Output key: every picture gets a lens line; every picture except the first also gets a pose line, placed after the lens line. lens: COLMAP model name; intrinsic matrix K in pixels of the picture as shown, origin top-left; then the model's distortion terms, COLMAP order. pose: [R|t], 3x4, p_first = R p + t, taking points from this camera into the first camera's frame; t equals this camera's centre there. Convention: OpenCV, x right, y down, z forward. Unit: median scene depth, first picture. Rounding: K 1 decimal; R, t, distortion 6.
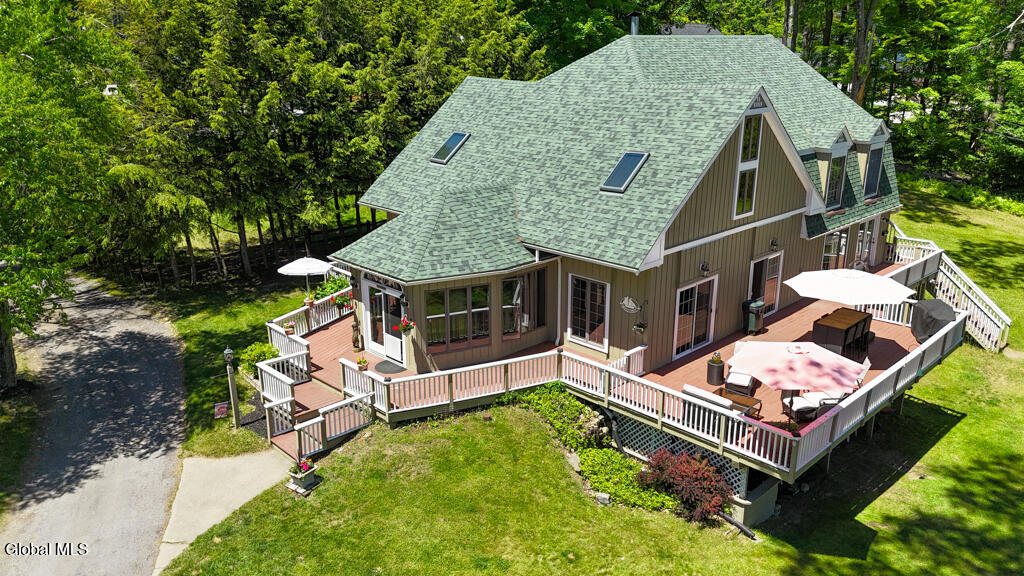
lens RADIAL K [[744.2, 0, 512.0], [0, 744.2, 288.0], [0, 0, 1]] dist [0.066990, -0.069513]
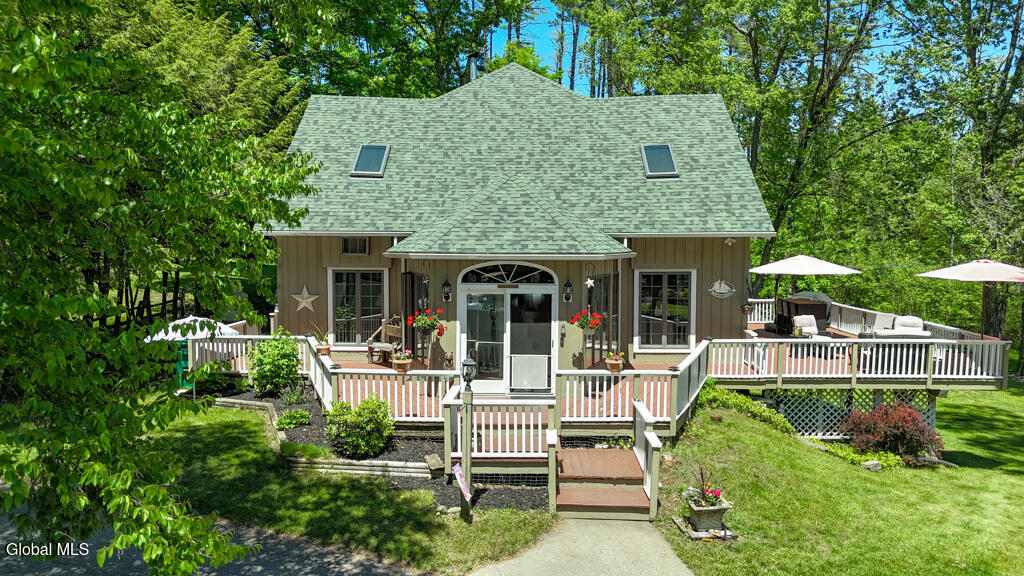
lens RADIAL K [[744.2, 0, 512.0], [0, 744.2, 288.0], [0, 0, 1]] dist [0.066990, -0.069513]
pose [[0.715017, -0.039198, 0.698008, -0.665940], [0.202443, 0.967259, -0.153057, 0.108980], [-0.669155, 0.250745, 0.699542, 0.518295]]
